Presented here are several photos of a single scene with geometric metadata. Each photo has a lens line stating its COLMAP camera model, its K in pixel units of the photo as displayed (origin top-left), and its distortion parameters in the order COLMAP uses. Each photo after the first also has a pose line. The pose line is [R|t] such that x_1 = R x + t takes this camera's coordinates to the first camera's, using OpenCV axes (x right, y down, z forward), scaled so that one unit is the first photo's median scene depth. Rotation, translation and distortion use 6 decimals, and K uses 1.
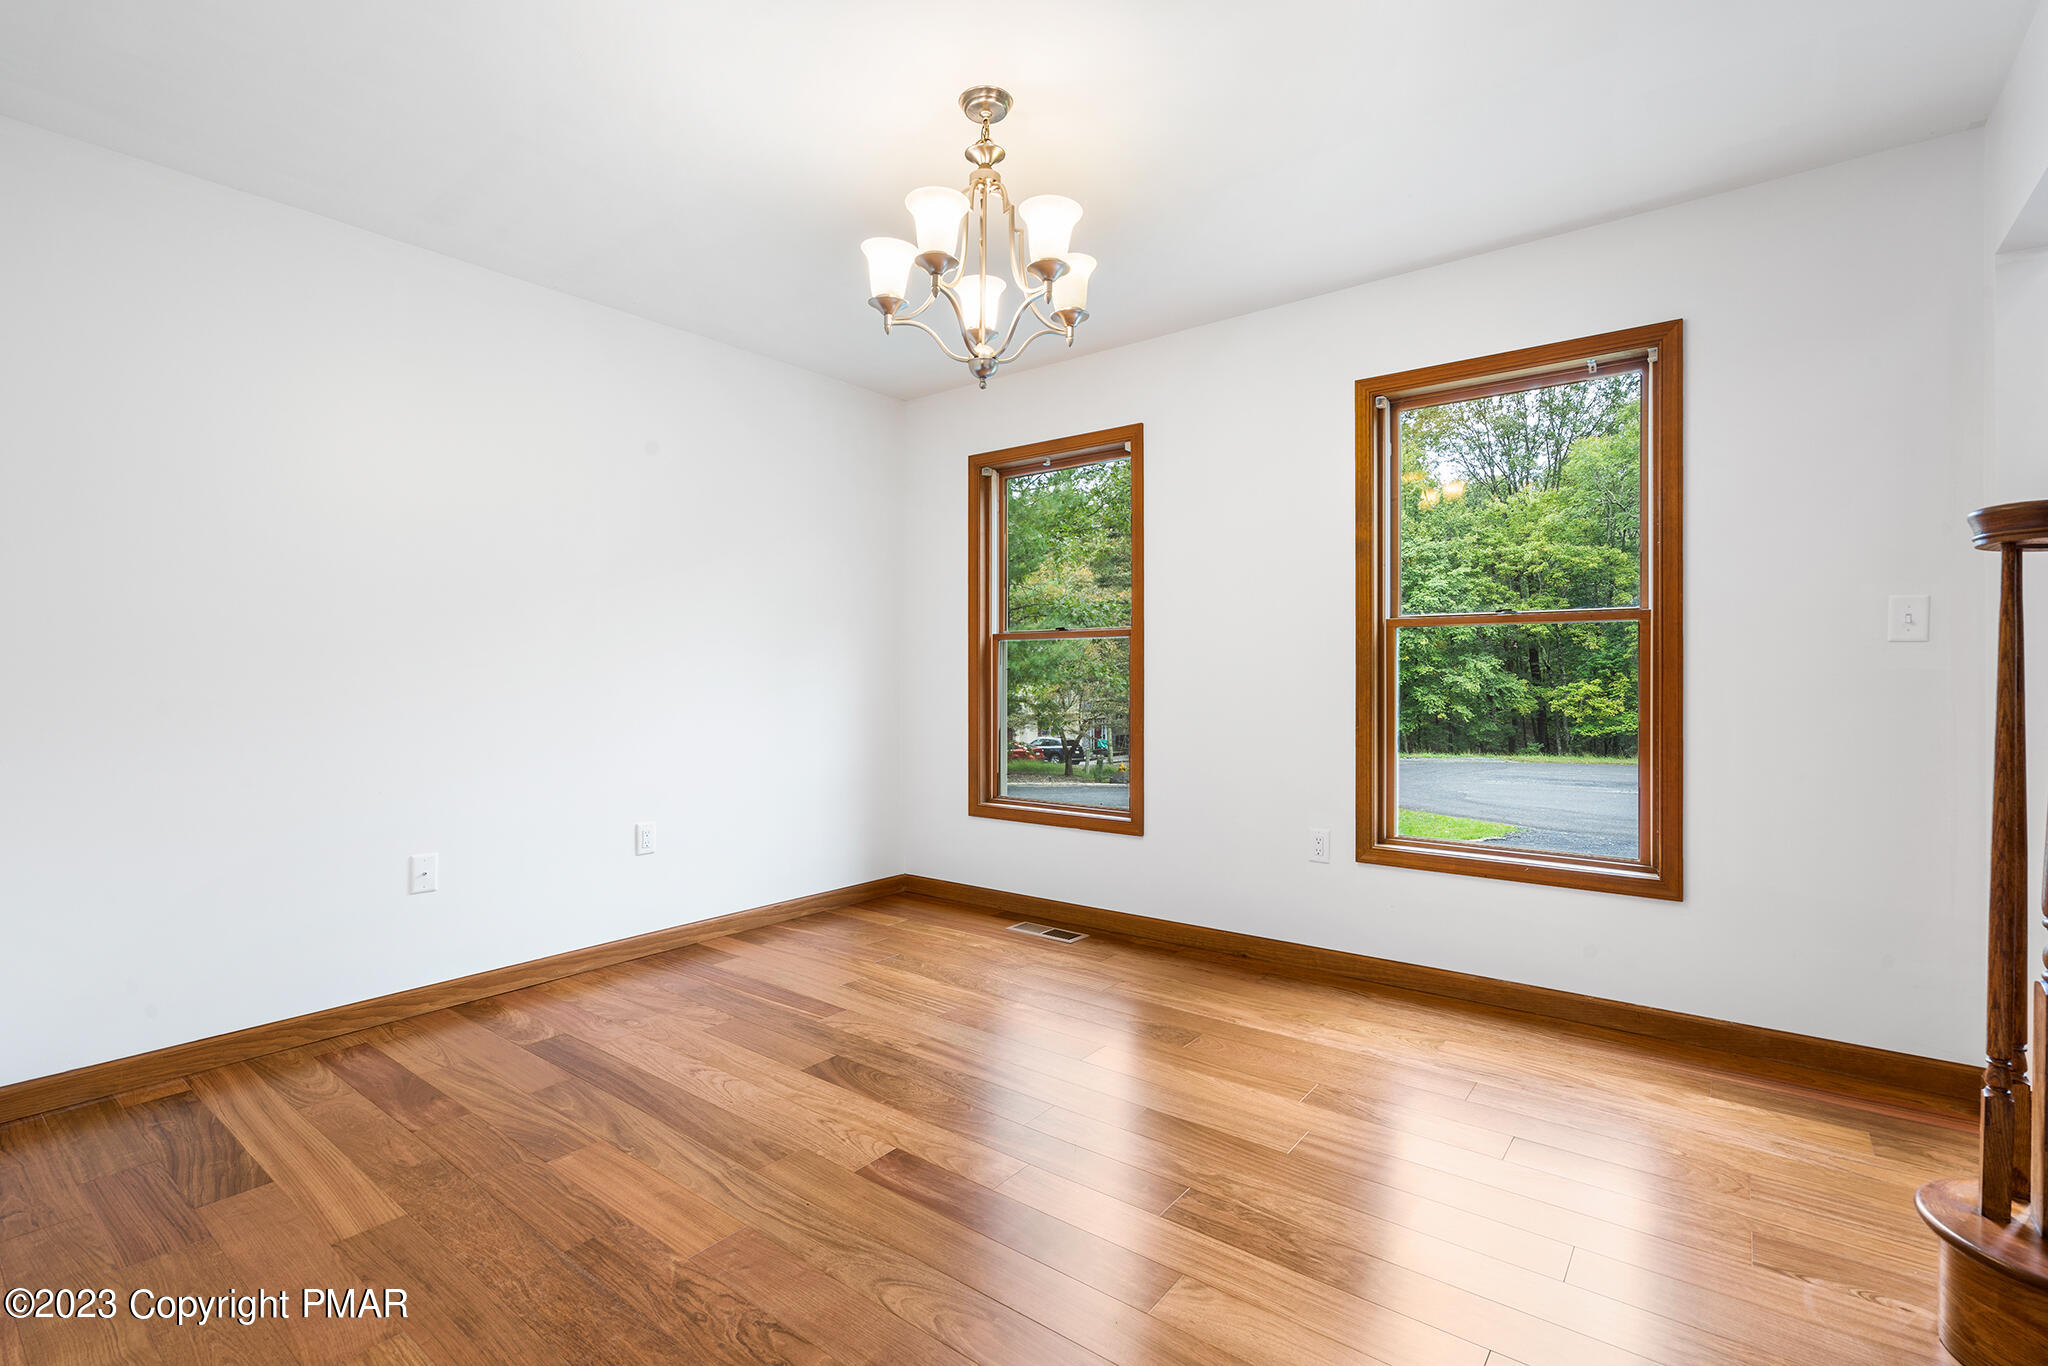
lens RADIAL K [[941.7, 0, 1033.7], [0, 941.7, 672.4], [0, 0, 1]] dist [0.001847, 0.002463]
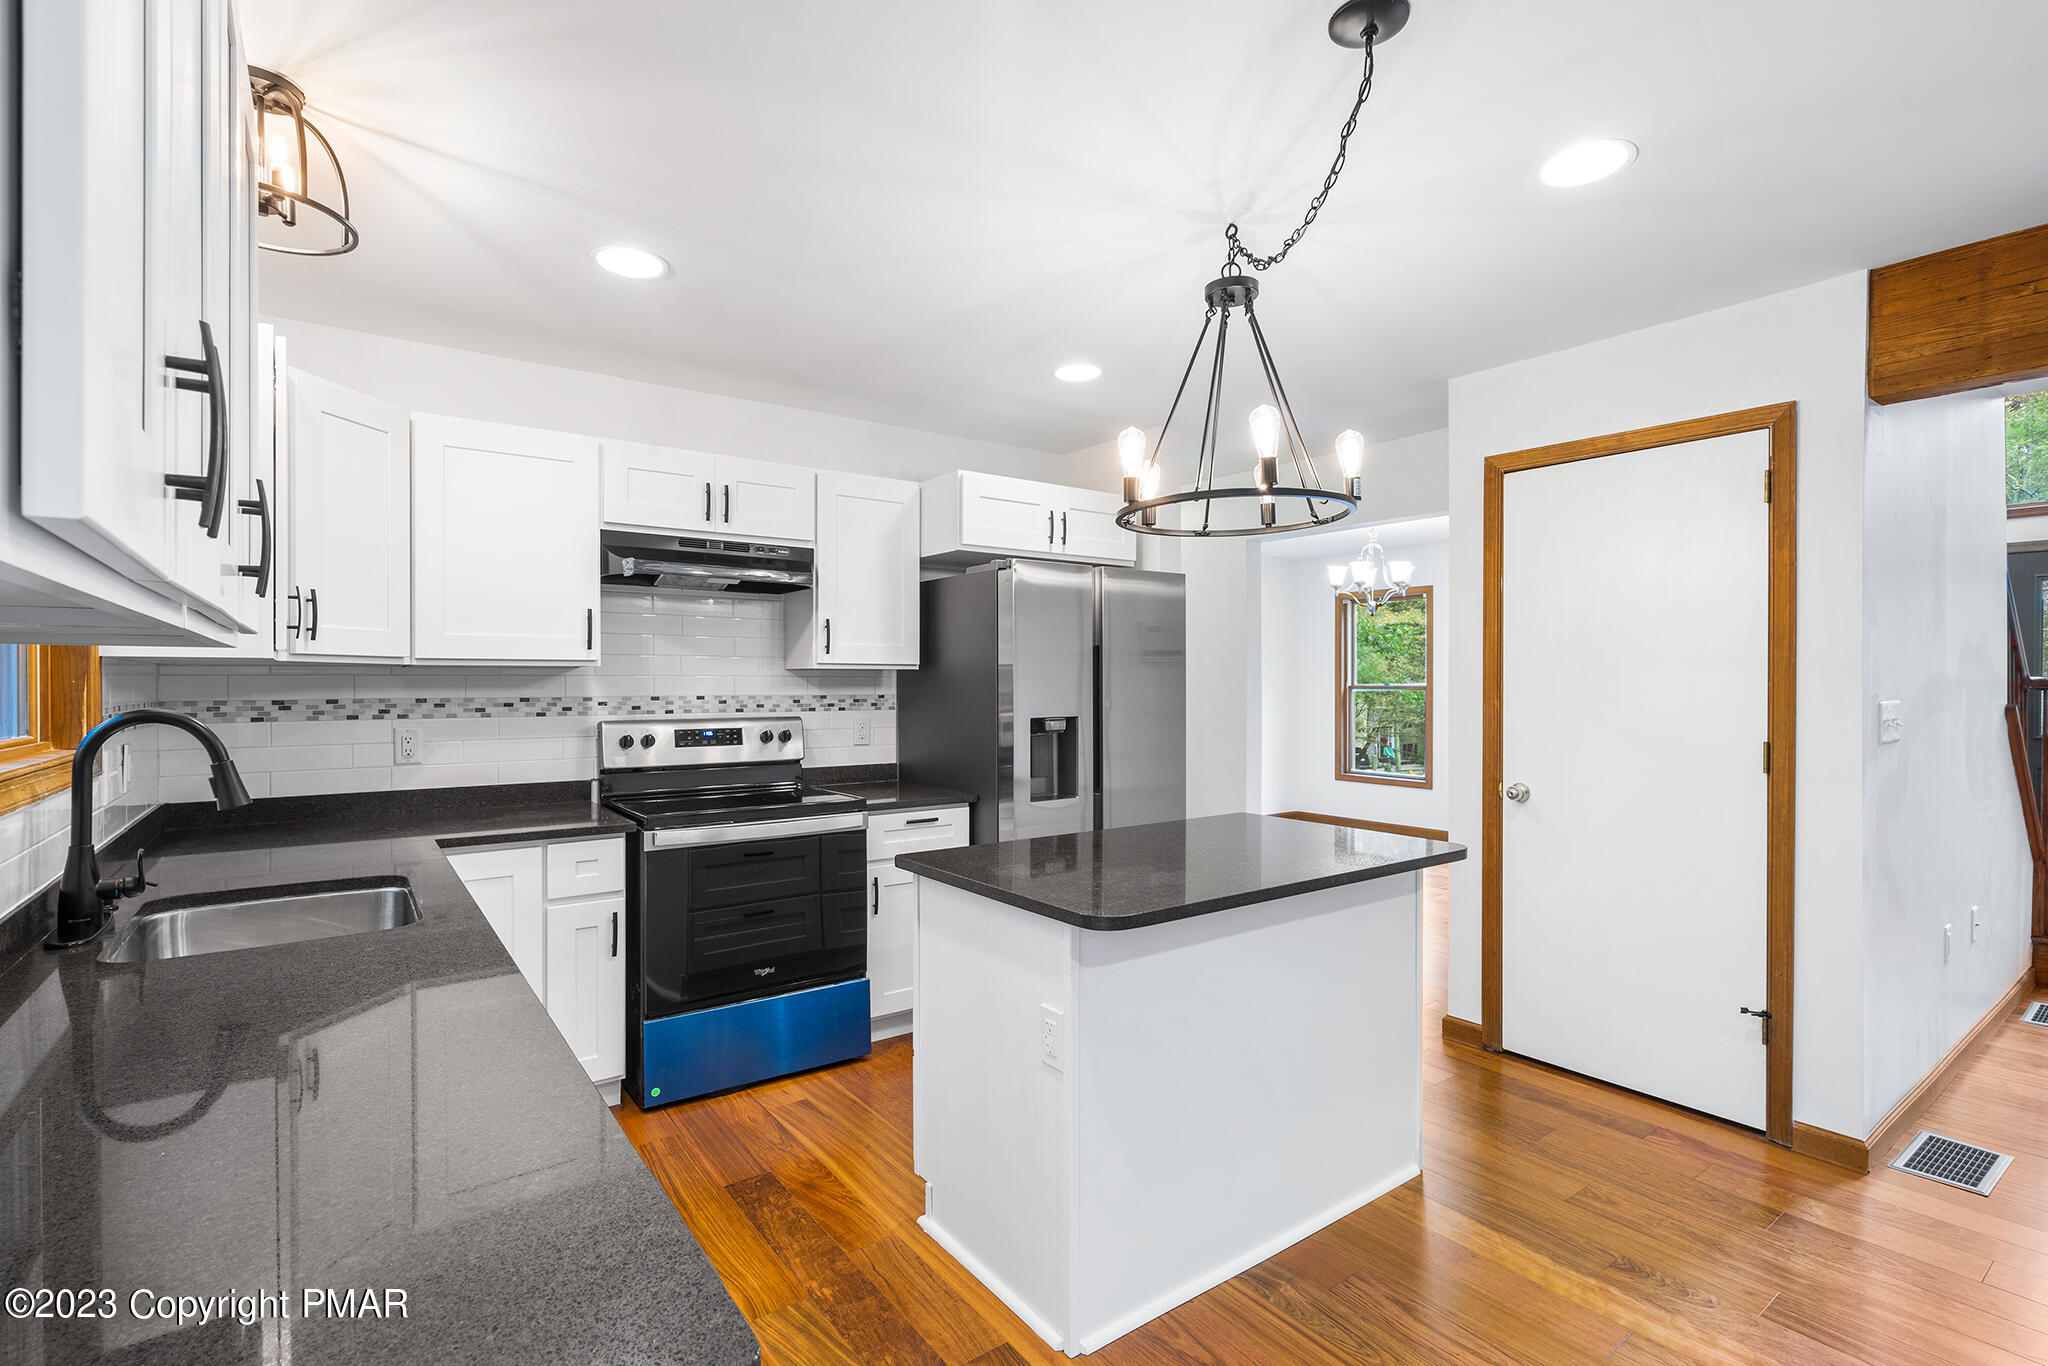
lens RADIAL K [[941.7, 0, 1045.1], [0, 941.7, 685.7], [0, 0, 1]] dist [0.001847, 0.002463]
pose [[0.962314, 0.002451, -0.271931, -0.158422], [-0.000029, 0.999960, 0.008910, -0.079670], [0.271942, -0.008566, 0.962275, -1.373678]]
